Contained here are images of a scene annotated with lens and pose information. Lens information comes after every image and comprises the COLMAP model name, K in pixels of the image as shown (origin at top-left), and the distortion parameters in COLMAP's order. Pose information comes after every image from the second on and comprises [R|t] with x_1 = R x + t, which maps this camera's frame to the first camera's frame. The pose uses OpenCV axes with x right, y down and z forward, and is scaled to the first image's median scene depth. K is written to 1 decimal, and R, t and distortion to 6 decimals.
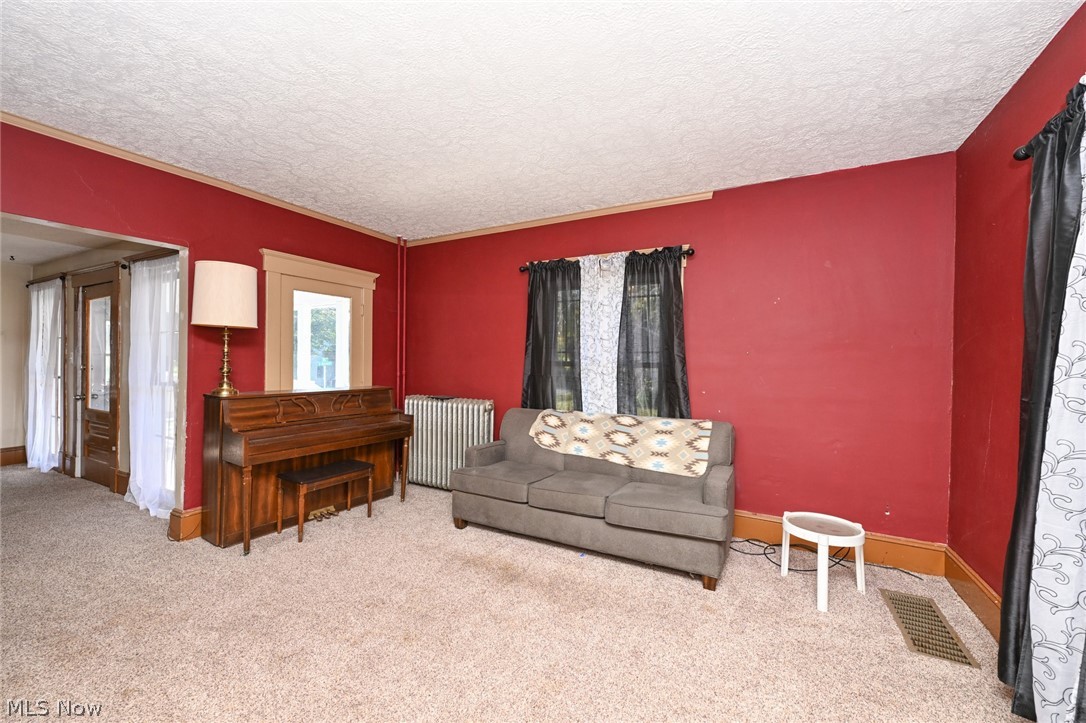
lens RADIAL K [[434.3, 0, 546.4], [0, 434.3, 365.3], [0, 0, 1]] dist [0.009209, -0.000315]
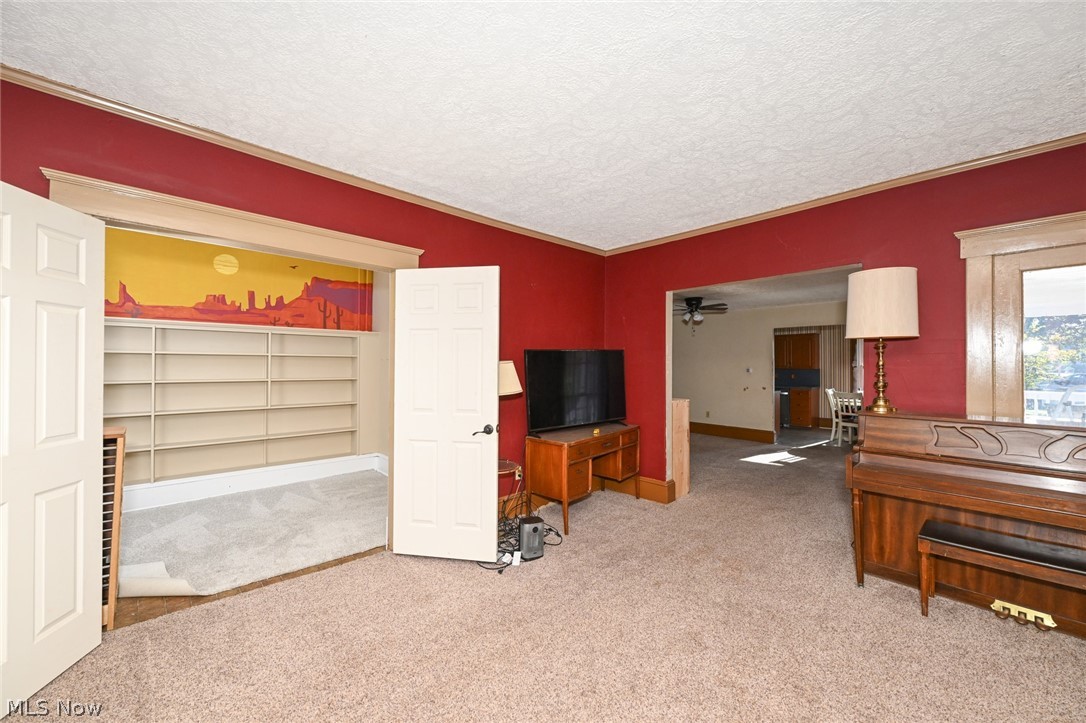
lens RADIAL K [[434.3, 0, 541.1], [0, 434.3, 363.5], [0, 0, 1]] dist [0.009209, -0.000315]
pose [[-0.315547, -0.022697, -0.948638, 0.379487], [-0.019904, 0.999652, -0.017297, -0.003500], [0.948701, 0.013423, -0.315889, 0.620074]]
